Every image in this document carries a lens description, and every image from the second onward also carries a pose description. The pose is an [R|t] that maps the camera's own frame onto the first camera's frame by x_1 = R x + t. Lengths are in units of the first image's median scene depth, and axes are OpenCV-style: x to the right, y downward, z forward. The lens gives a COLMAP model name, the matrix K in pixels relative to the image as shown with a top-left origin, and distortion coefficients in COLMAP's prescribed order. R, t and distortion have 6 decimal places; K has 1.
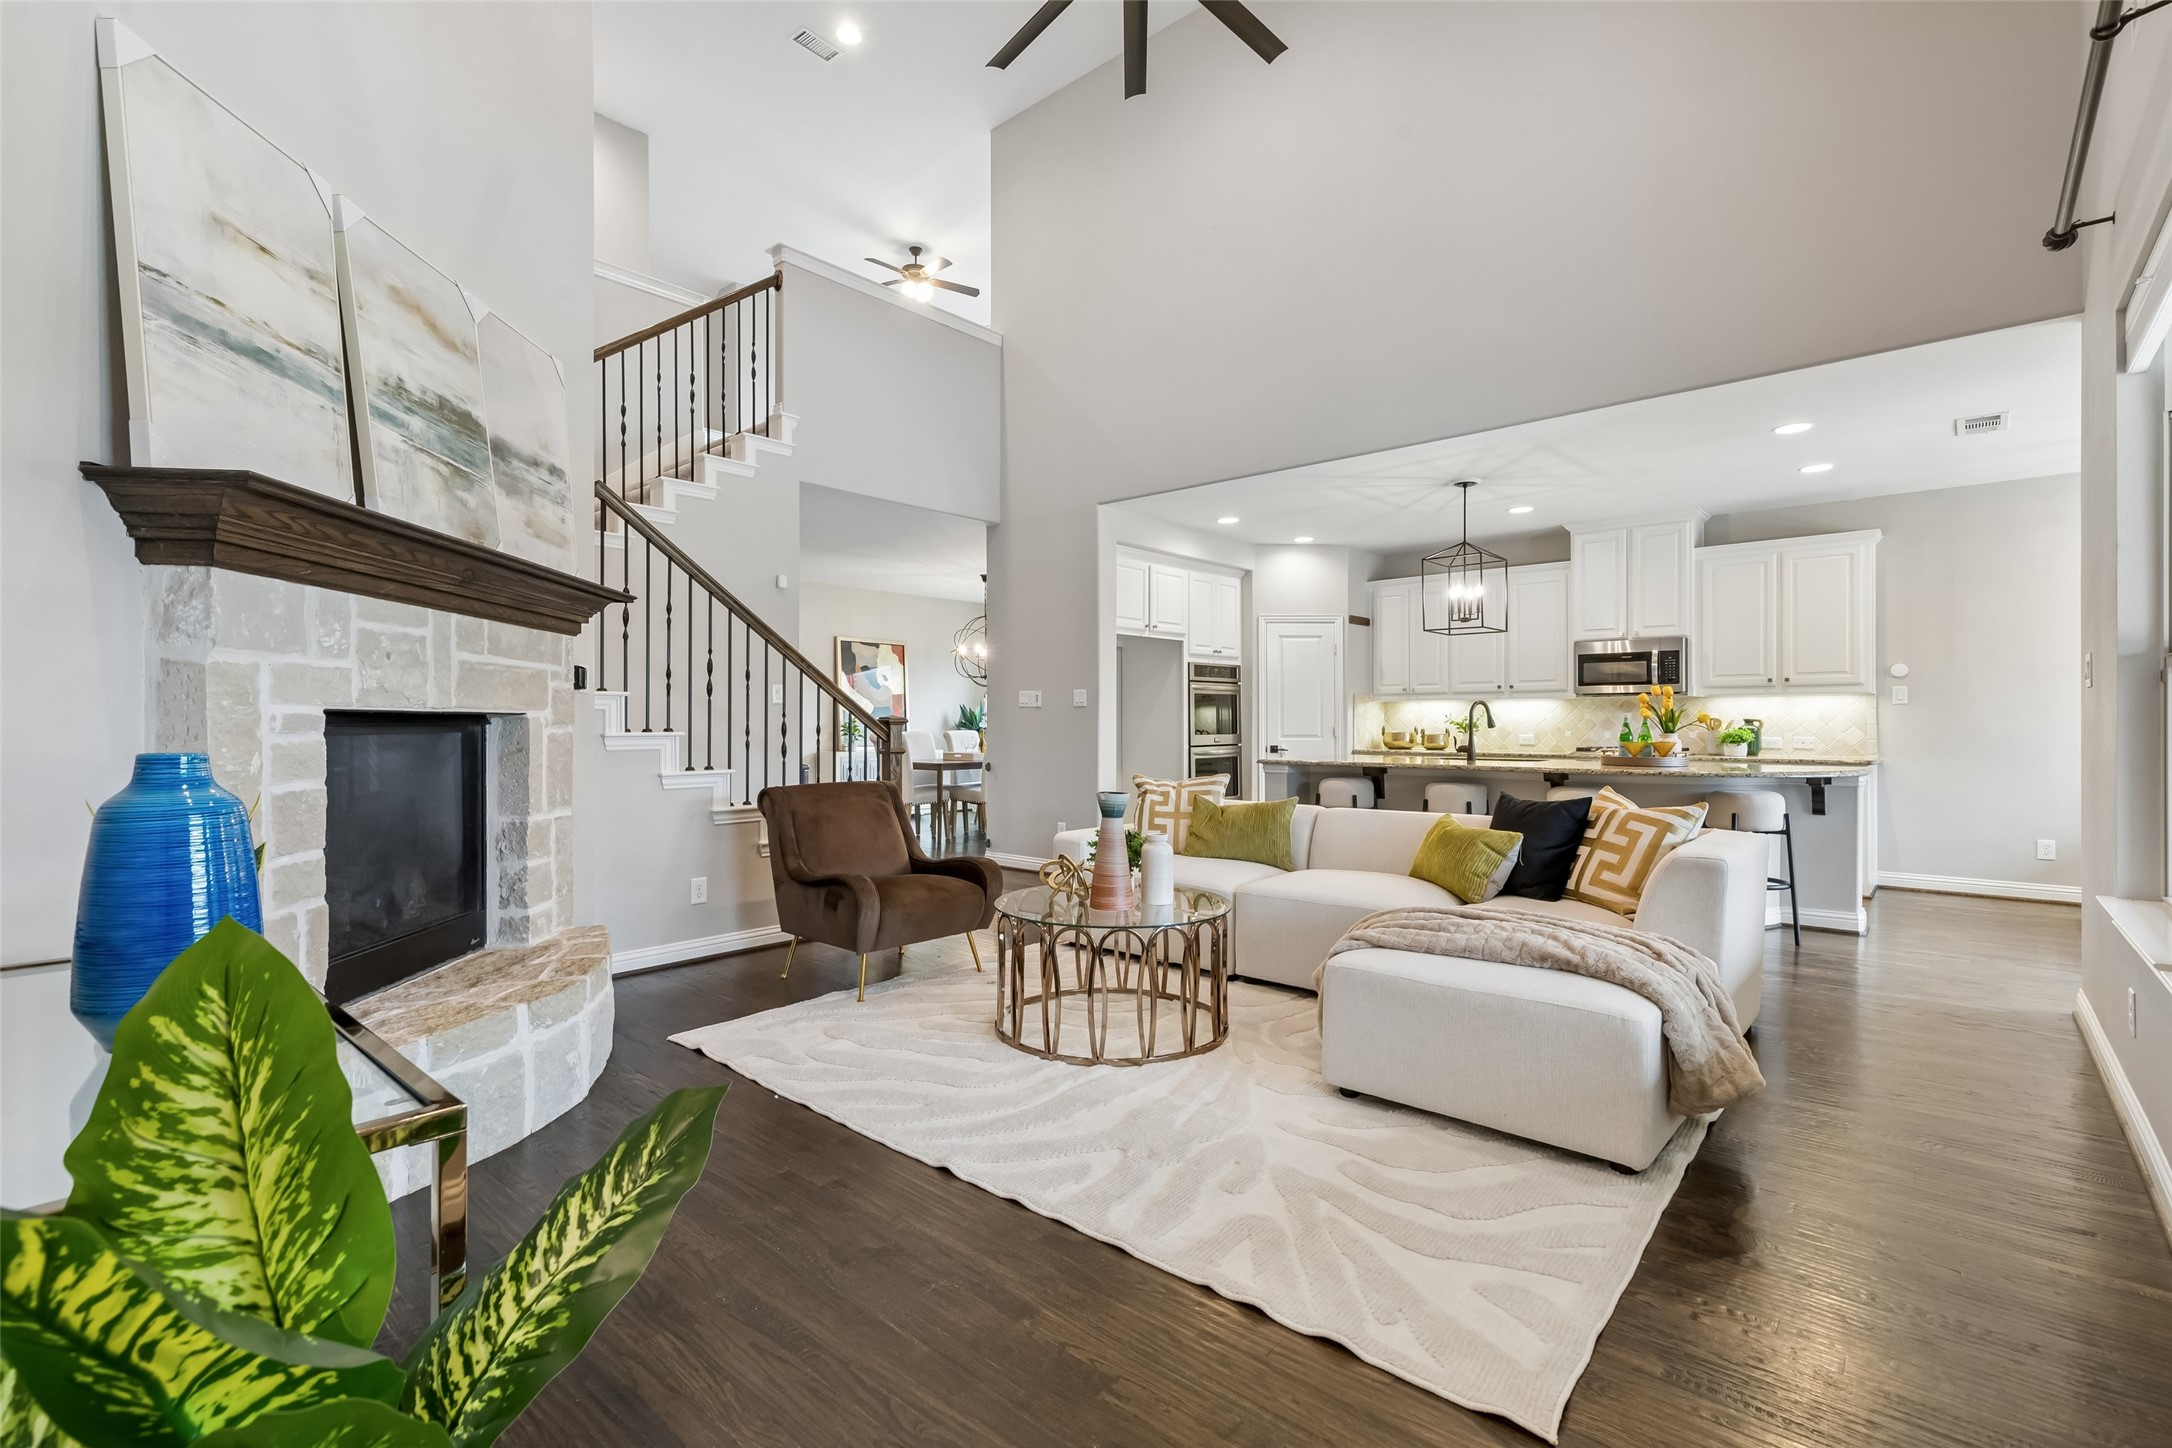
lens RADIAL K [[974.6, 0, 1085.4], [0, 974.6, 722.8], [0, 0, 1]] dist [0.002491, 0.000126]
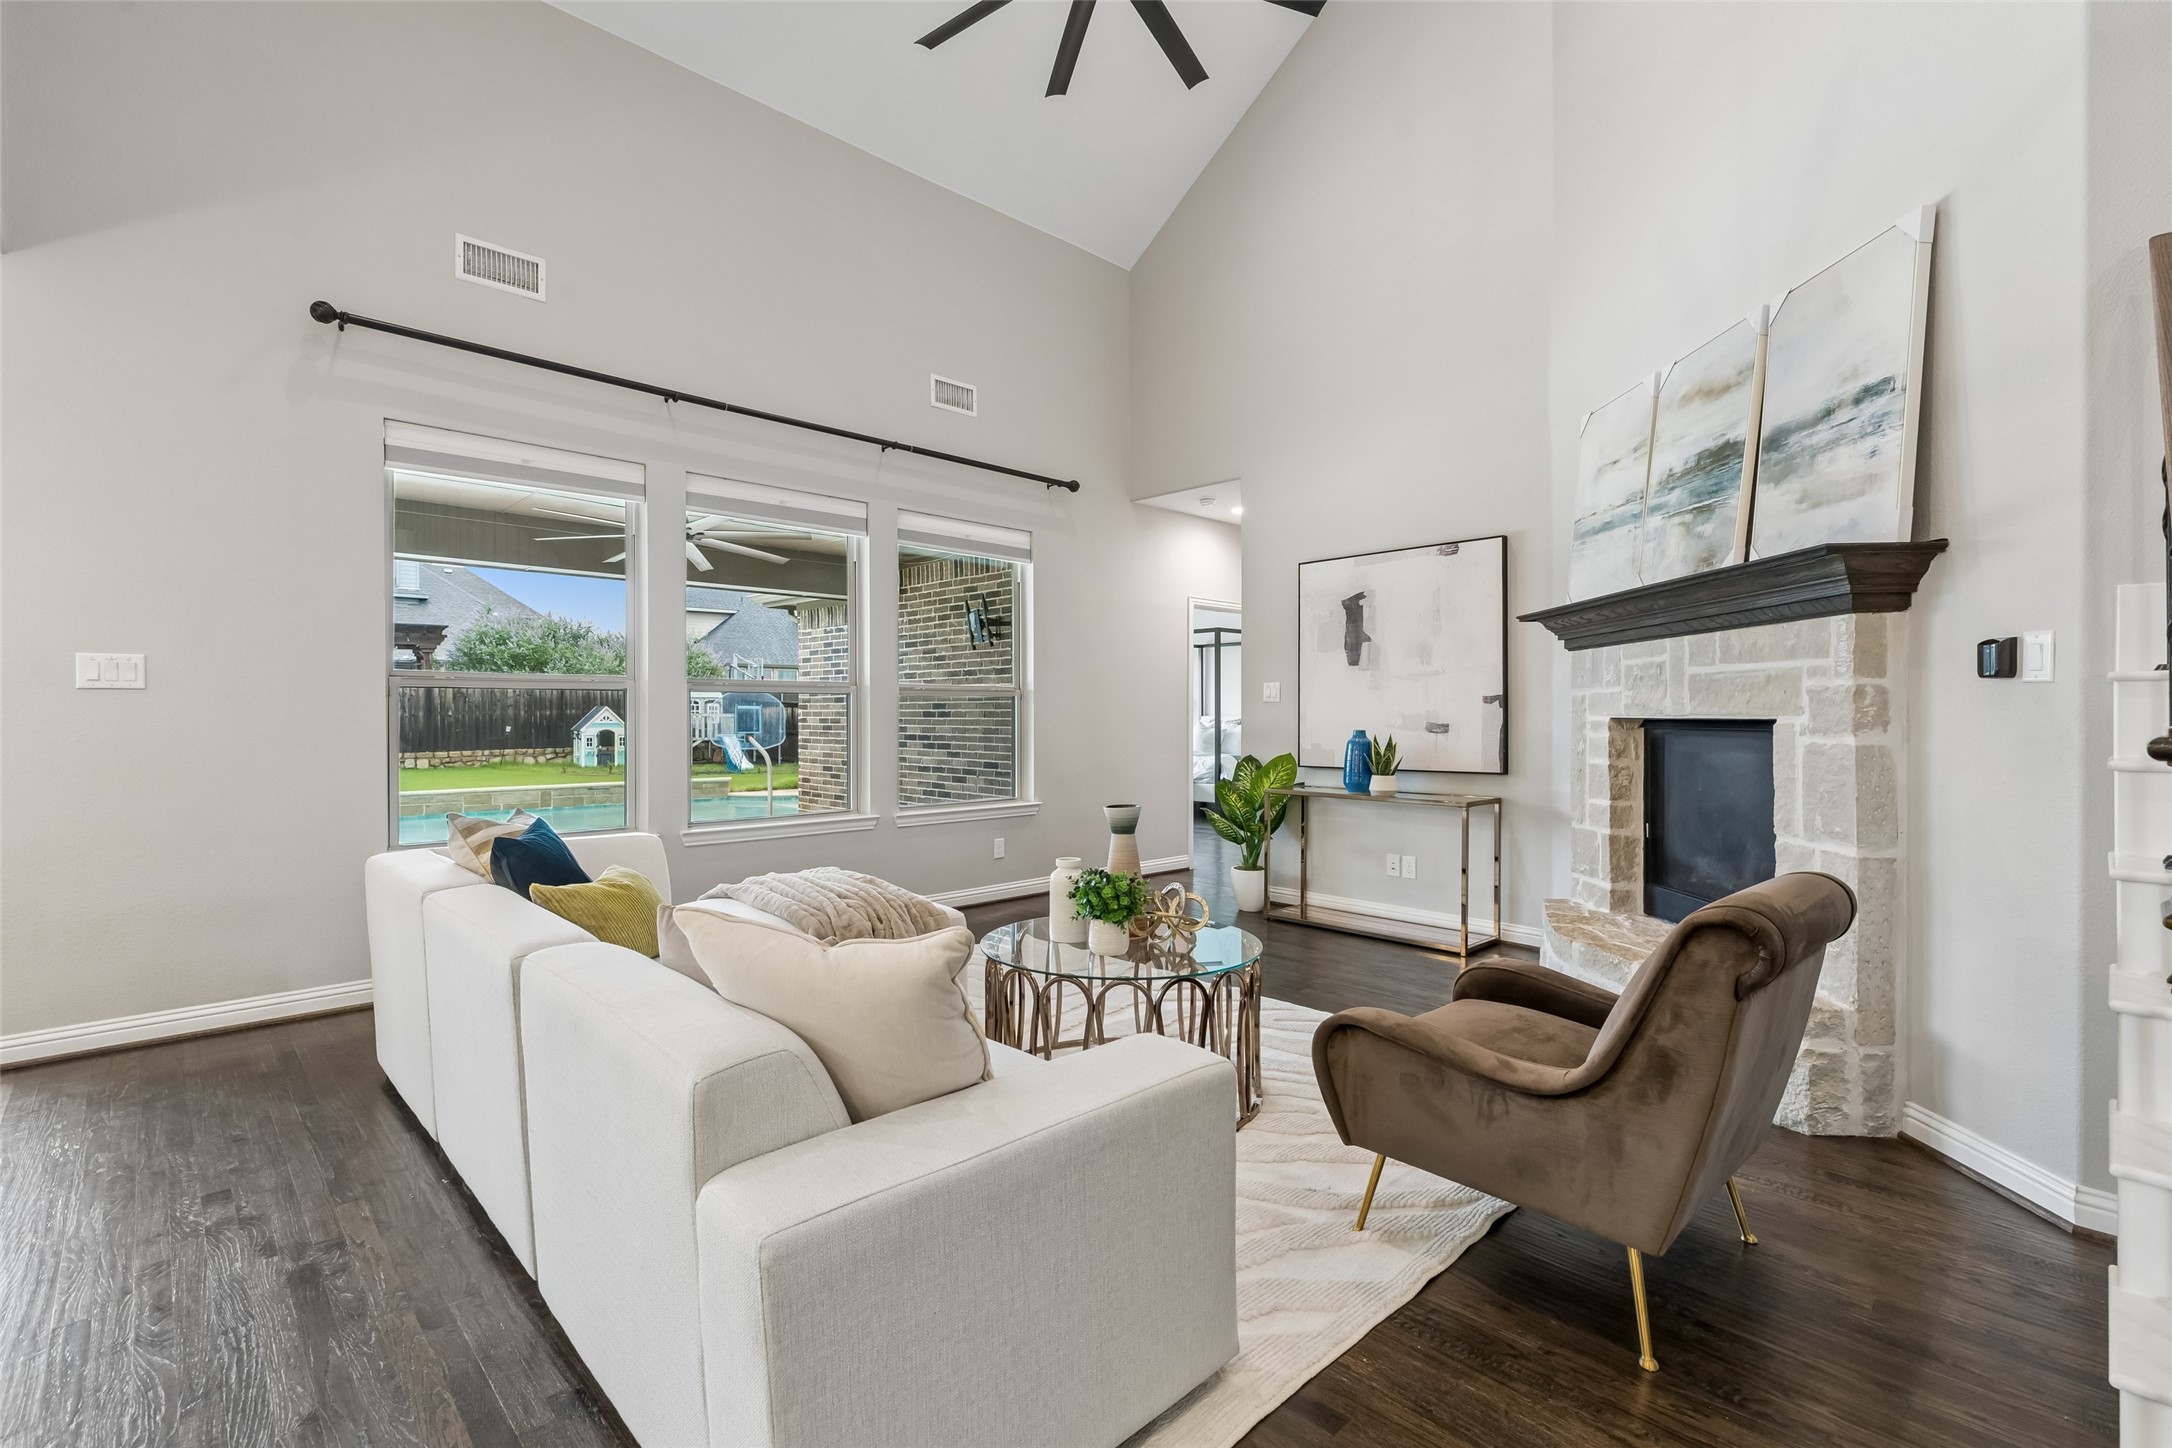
lens RADIAL K [[974.6, 0, 1079.9], [0, 974.6, 718.5], [0, 0, 1]] dist [0.002491, 0.000126]
pose [[-0.996182, 0.003040, 0.087243, -0.011817], [0.003486, 0.999982, 0.004959, -0.020310], [-0.087227, 0.005245, -0.996175, 2.310057]]
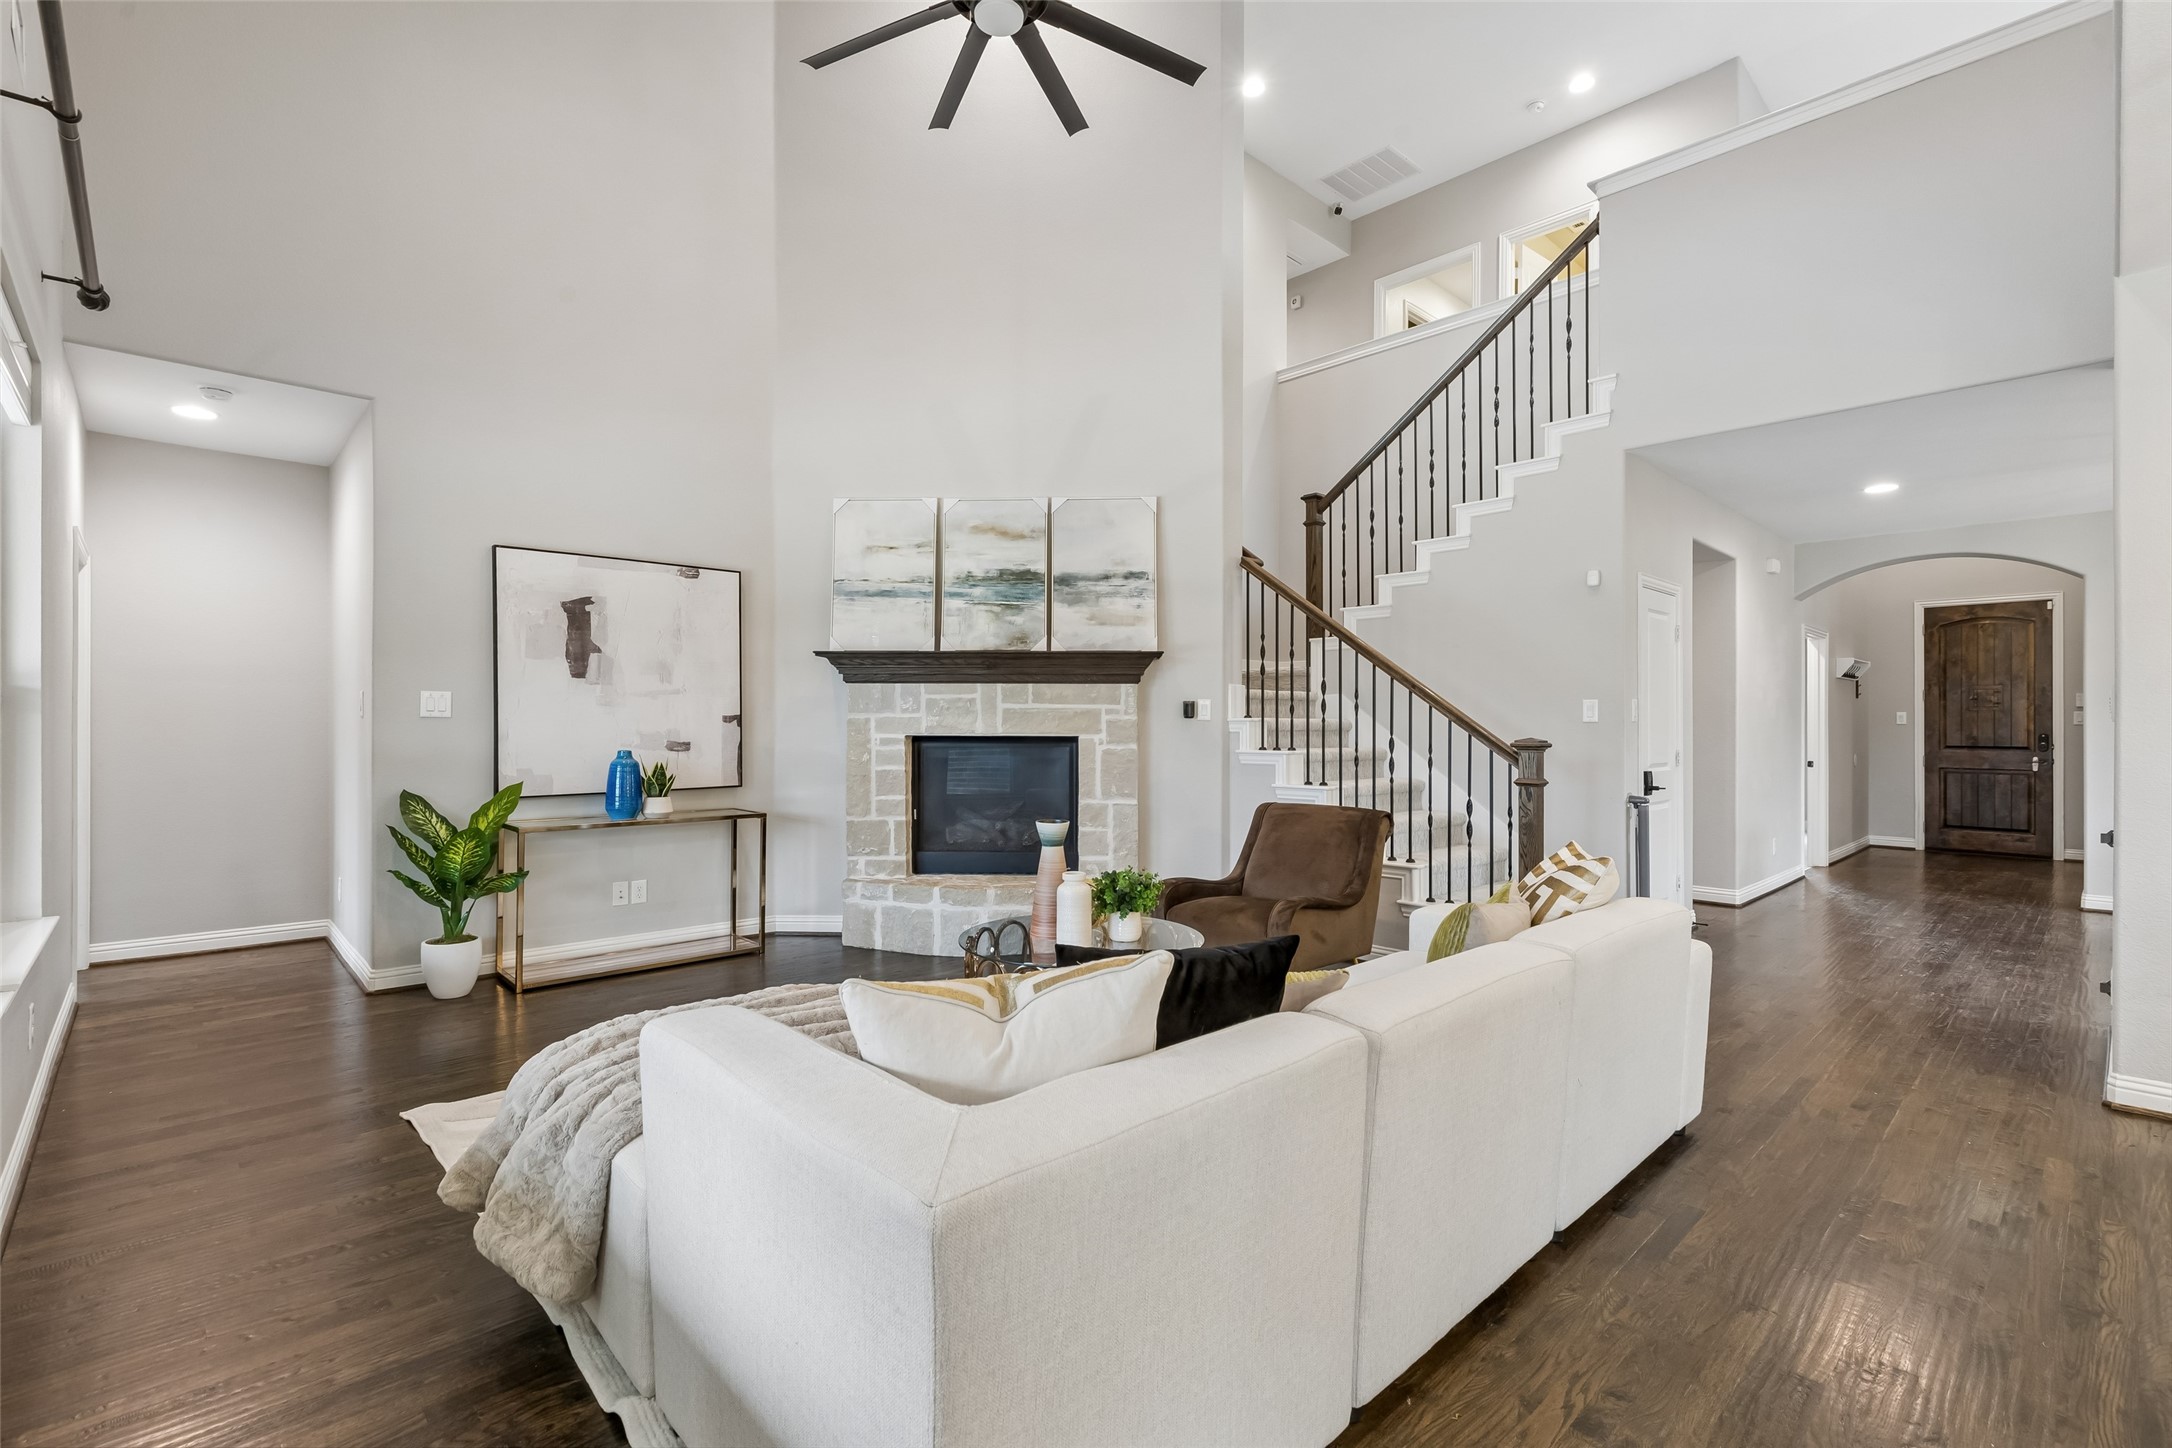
lens RADIAL K [[974.6, 0, 1079.4], [0, 974.6, 722.8], [0, 0, 1]] dist [0.002491, 0.000126]
pose [[-0.089970, 0.001649, -0.995943, 1.246648], [-0.003267, 0.999993, 0.001950, -0.042010], [0.995939, 0.003429, -0.089964, 1.357105]]
